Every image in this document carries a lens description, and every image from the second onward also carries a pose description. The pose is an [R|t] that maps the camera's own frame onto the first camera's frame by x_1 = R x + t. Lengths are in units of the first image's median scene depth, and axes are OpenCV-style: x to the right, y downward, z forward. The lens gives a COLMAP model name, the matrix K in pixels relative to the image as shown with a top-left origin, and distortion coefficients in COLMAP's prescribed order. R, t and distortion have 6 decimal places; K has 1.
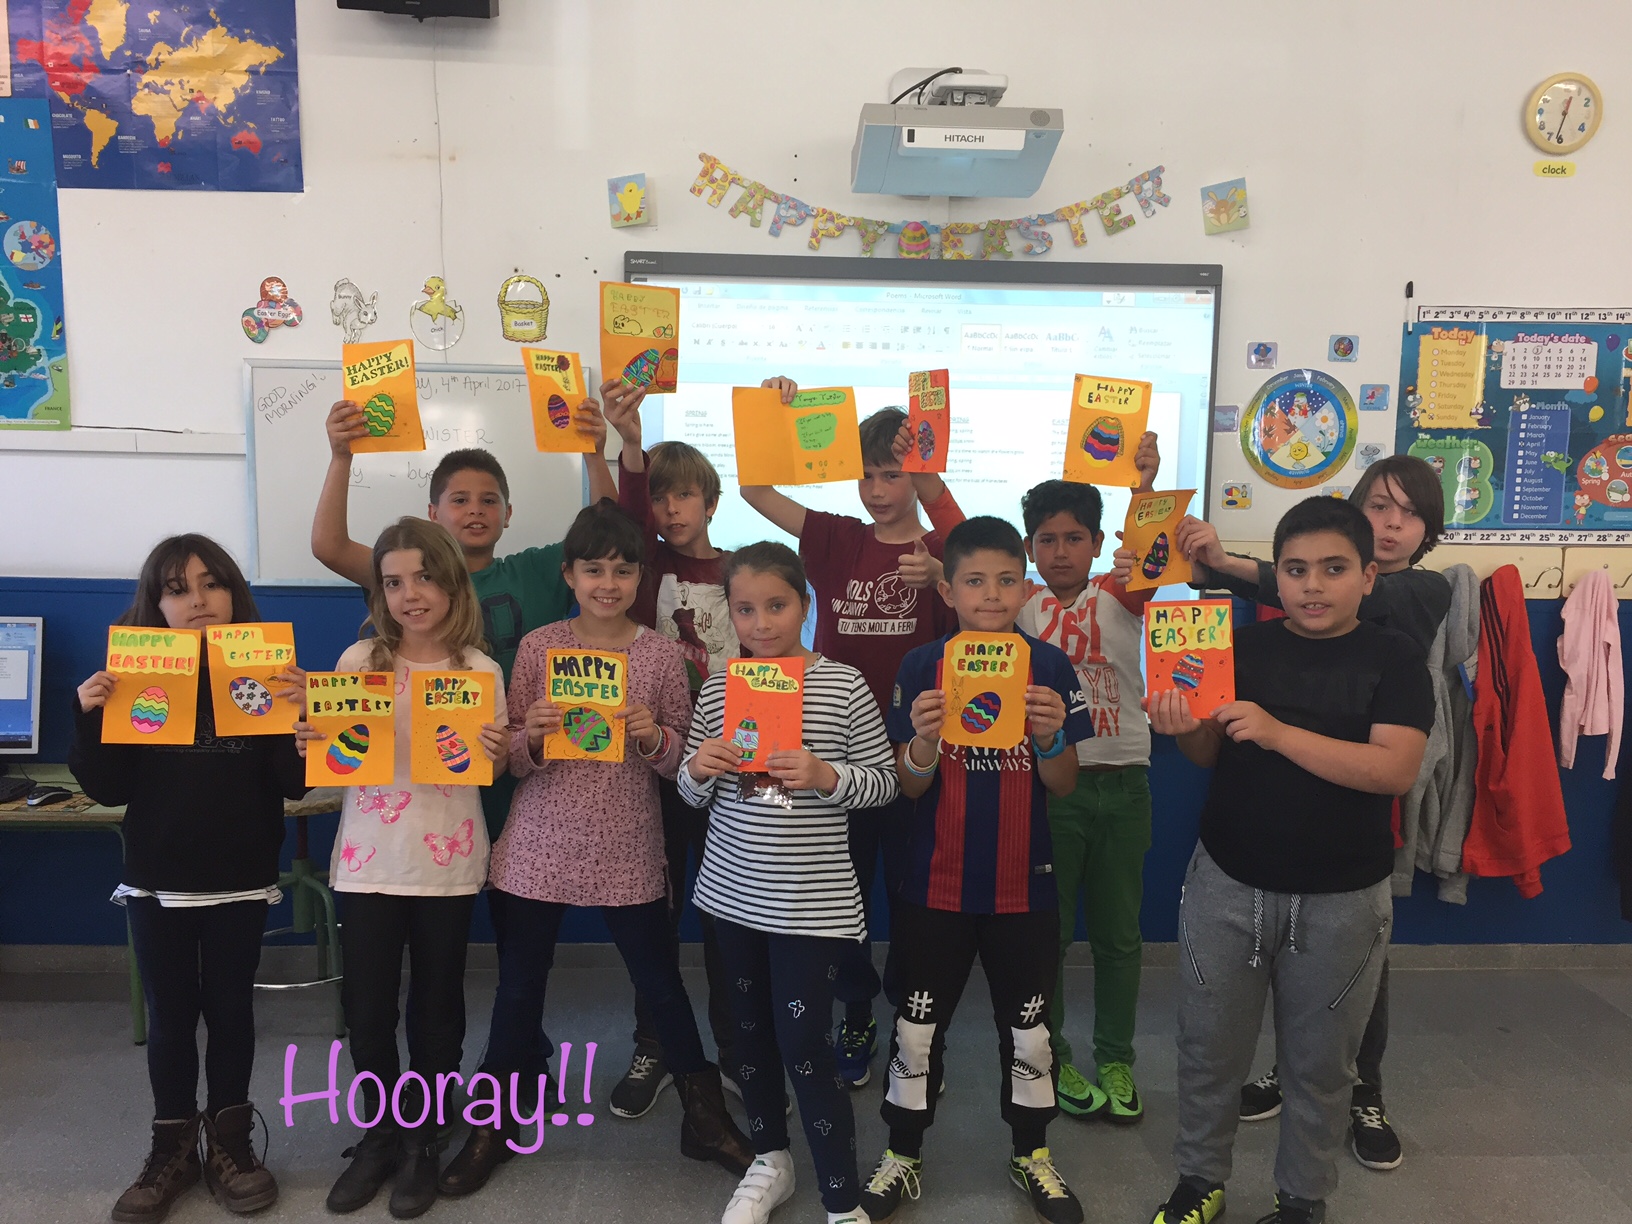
lens RADIAL K [[1376.4, 0, 821.9], [0, 1376.4, 613.4], [0, 0, 1]] dist [0.078638, -0.103159]
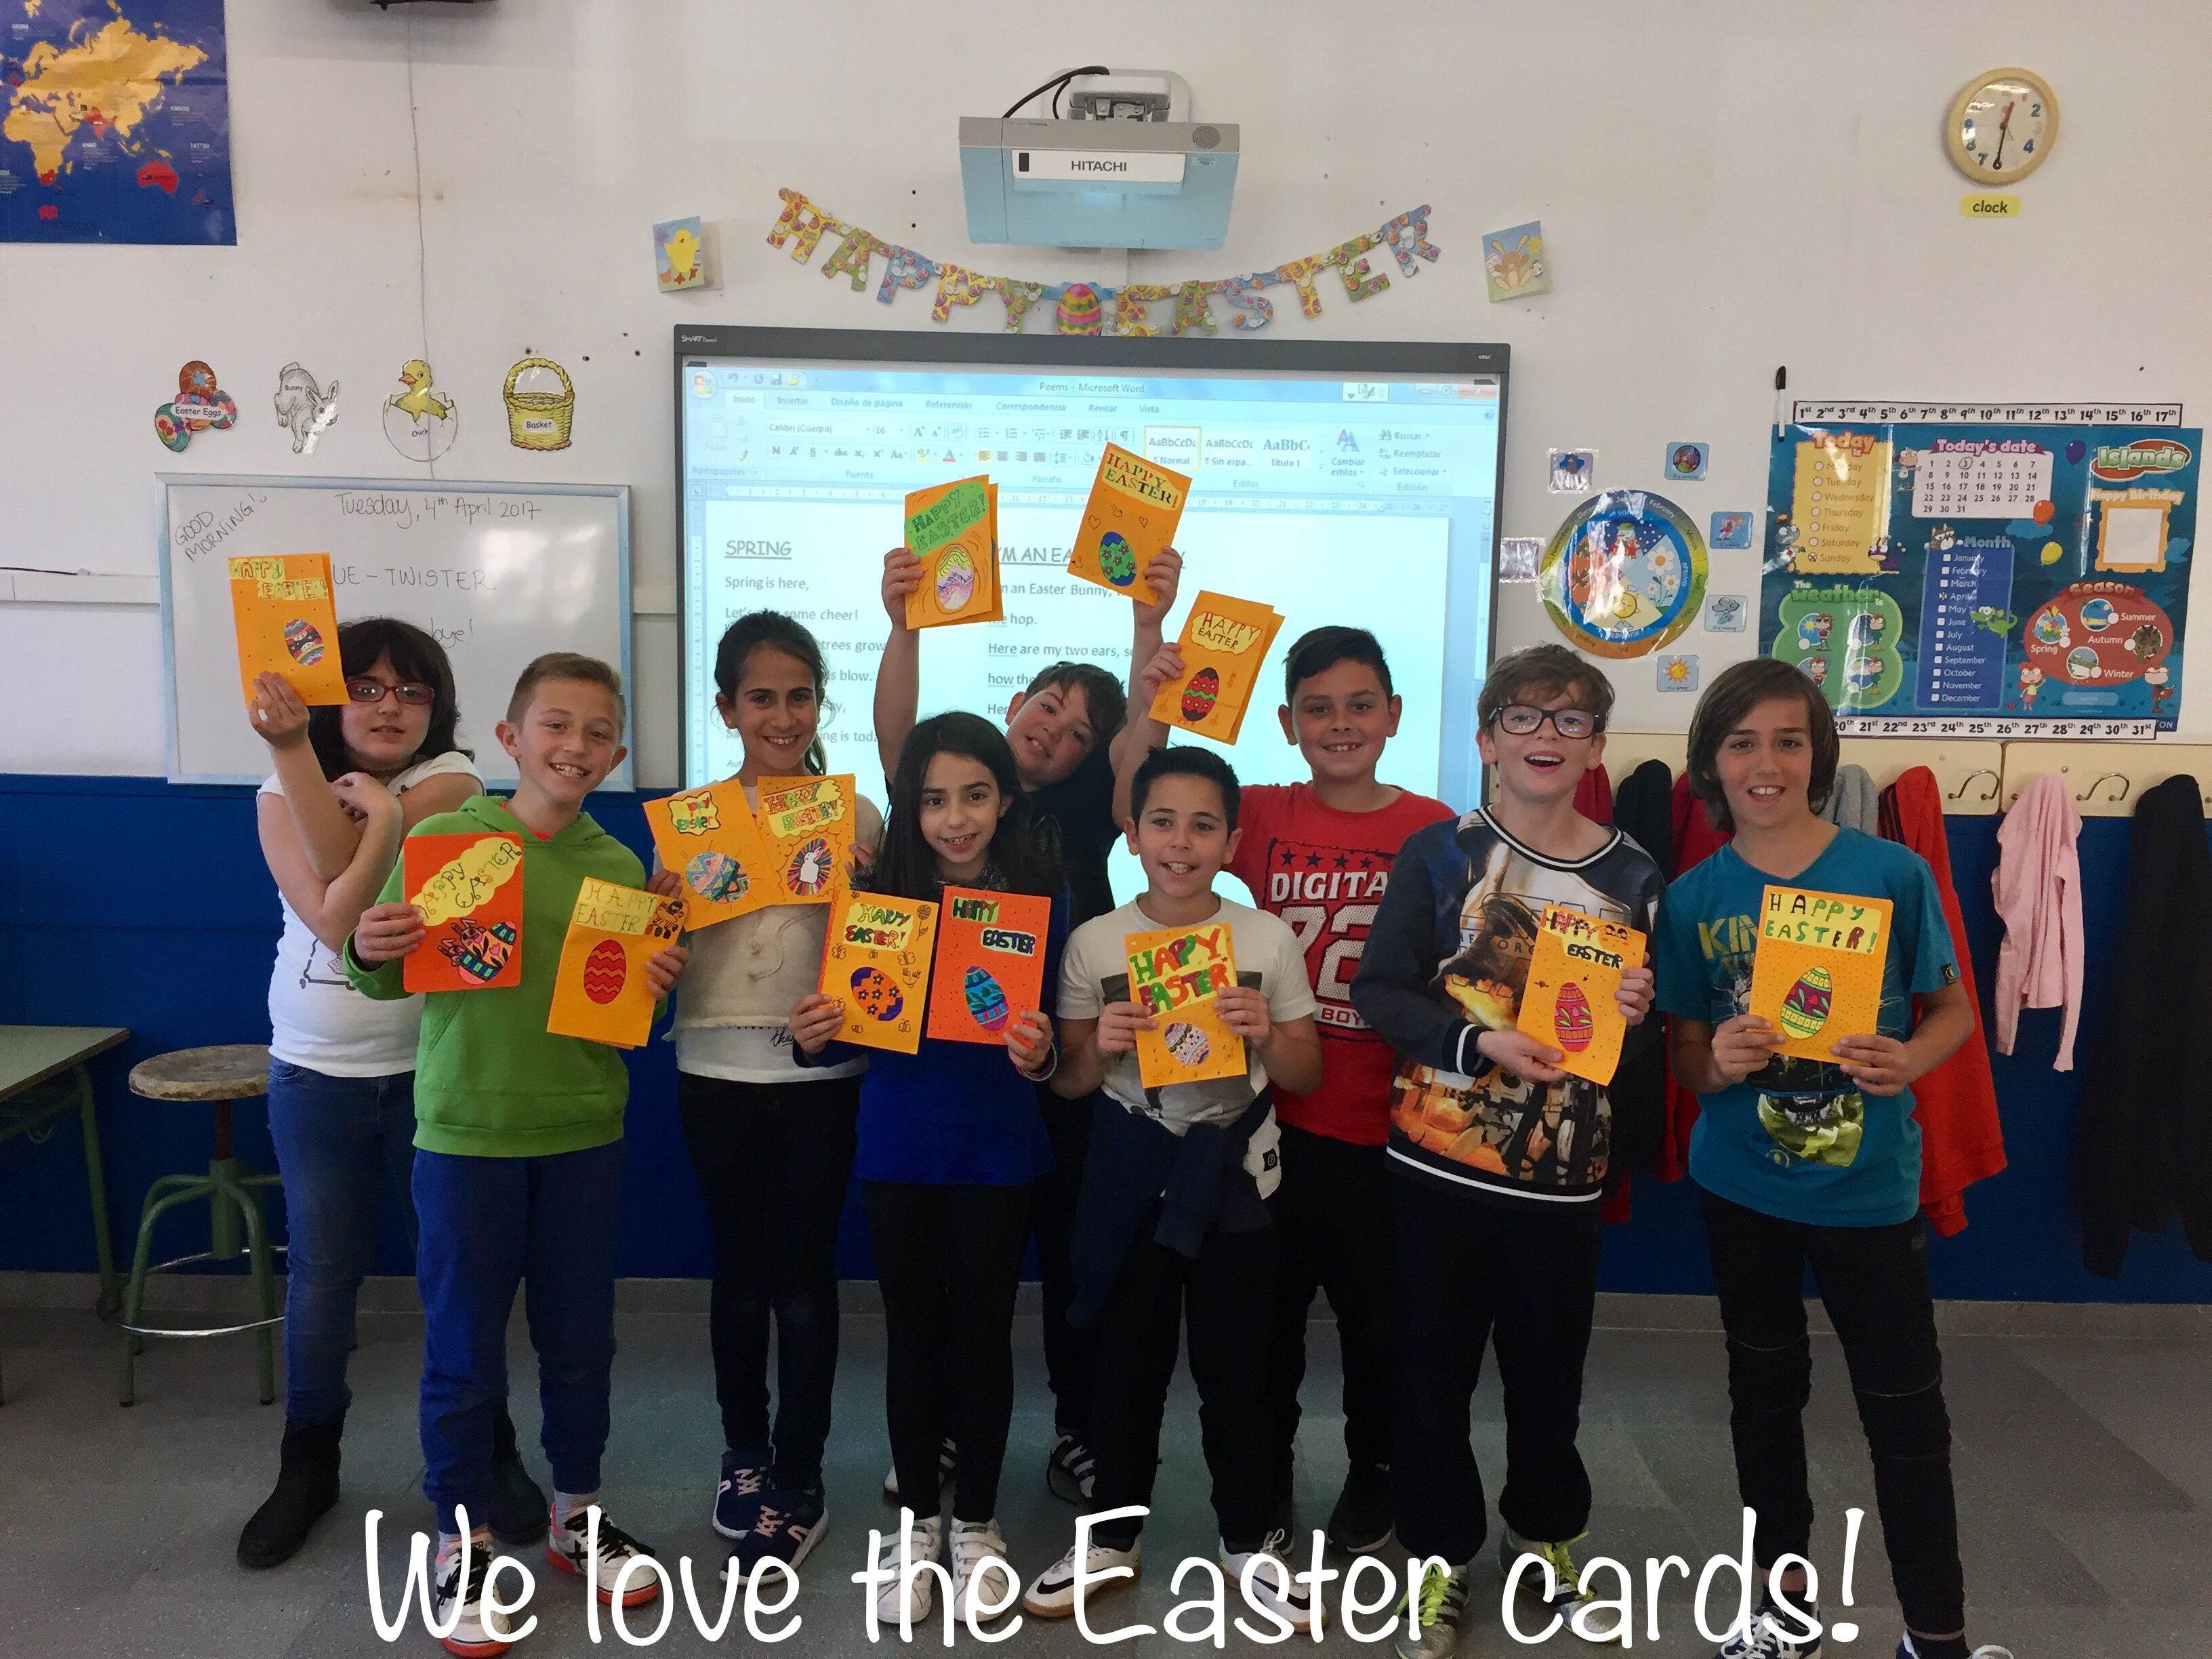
lens RADIAL K [[1865.5, 0, 1095.7], [0, 1865.5, 830.5], [0, 0, 1]] dist [0.078638, -0.103159]
pose [[0.999234, 0.007876, -0.038321, 0.112892], [-0.007643, 0.999951, 0.006231, -0.005222], [0.038368, -0.005934, 0.999246, 0.025566]]
